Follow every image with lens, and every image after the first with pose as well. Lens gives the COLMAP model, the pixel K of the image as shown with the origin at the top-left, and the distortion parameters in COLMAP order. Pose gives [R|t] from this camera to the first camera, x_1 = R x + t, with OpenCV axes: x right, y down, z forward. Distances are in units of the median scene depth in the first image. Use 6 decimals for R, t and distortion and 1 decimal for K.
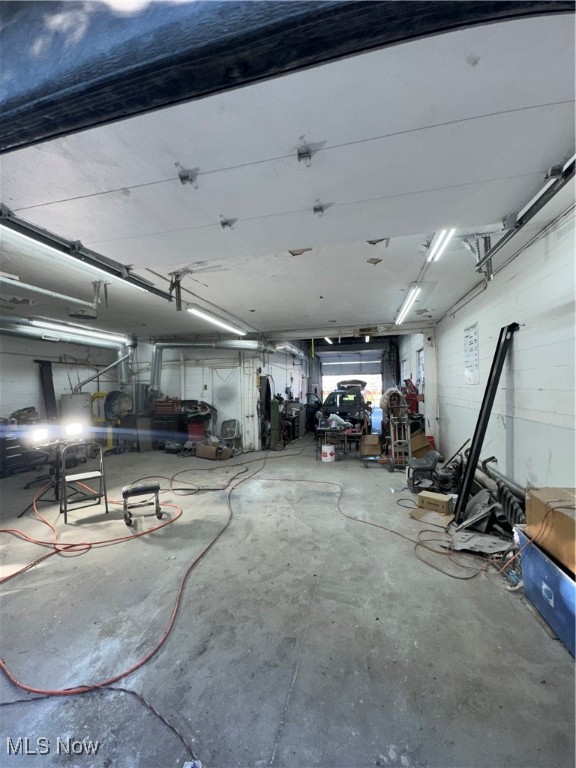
lens RADIAL K [[307.5, 0, 288.0], [0, 307.5, 384.0], [0, 0, 1]] dist [-0.003639, 0.000126]
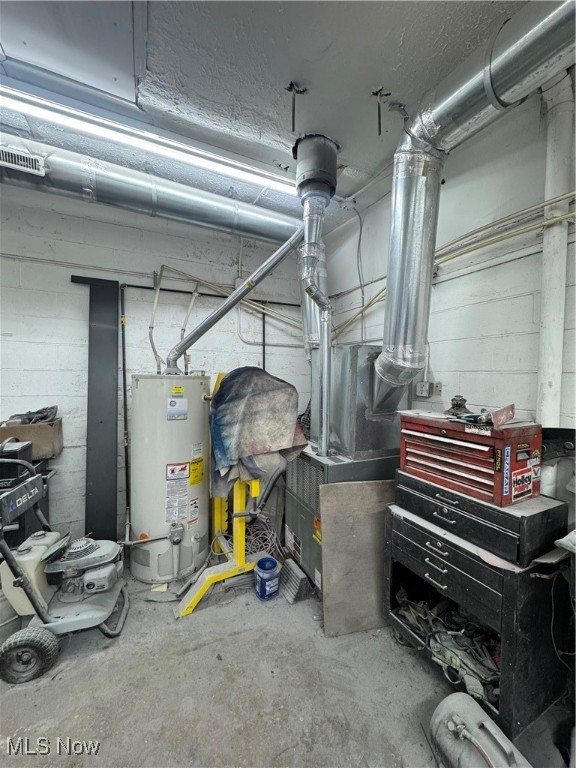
lens RADIAL K [[307.5, 0, 288.0], [0, 307.5, 384.0], [0, 0, 1]] dist [-0.003639, 0.000126]
pose [[0.649050, 0.047329, -0.759272, -0.314003], [-0.014385, 0.998648, 0.049954, 0.021676], [0.760610, -0.021500, 0.648853, 0.788226]]
